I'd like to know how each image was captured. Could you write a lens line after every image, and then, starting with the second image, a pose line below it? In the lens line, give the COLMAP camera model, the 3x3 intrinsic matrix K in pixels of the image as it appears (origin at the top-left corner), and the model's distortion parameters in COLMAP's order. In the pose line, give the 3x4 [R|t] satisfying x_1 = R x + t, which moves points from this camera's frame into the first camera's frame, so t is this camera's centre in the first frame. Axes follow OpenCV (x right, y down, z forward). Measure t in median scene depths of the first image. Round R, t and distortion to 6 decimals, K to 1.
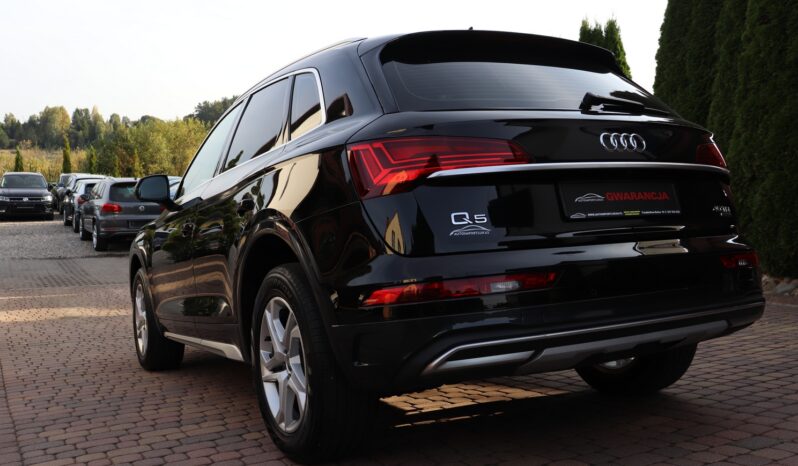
lens RADIAL K [[745.8, 0, 399.5], [0, 745.8, 233.3], [0, 0, 1]] dist [-0.081264, 0.000000]
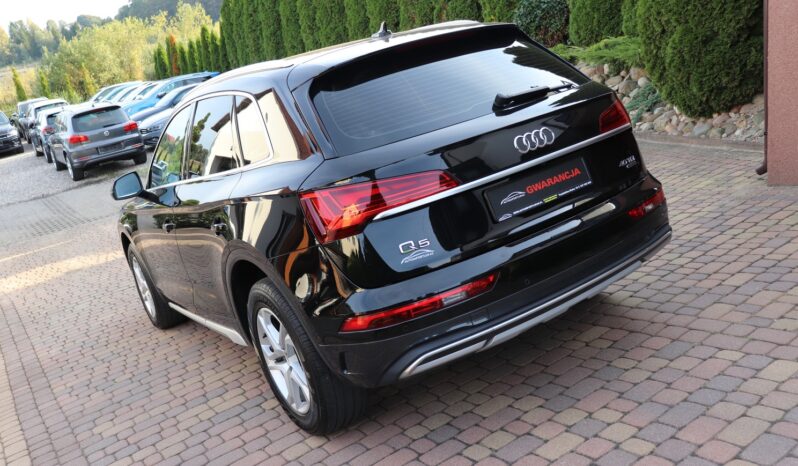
lens RADIAL K [[695.6, 0, 402.4], [0, 695.6, 240.4], [0, 0, 1]] dist [-0.121515, 0.065788]
pose [[0.980218, -0.195440, 0.031244, 0.028629], [0.183390, 0.956234, 0.228002, -0.192310], [-0.074438, -0.217762, 0.973159, -0.045315]]
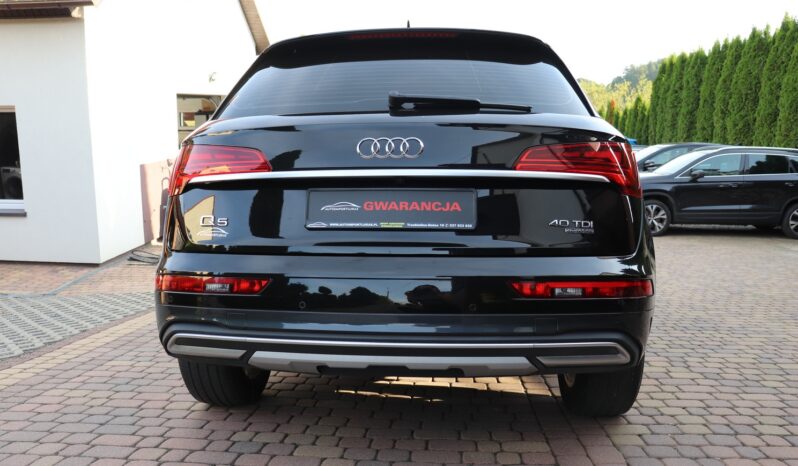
lens RADIAL K [[660.4, 0, 400.7], [0, 660.4, 229.1], [0, 0, 1]] dist [-0.176760, 0.136930]
pose [[0.835048, 0.081075, -0.544171, 0.579415], [-0.043204, 0.995692, 0.082048, -0.067638], [0.548478, -0.045003, 0.834953, 0.238686]]
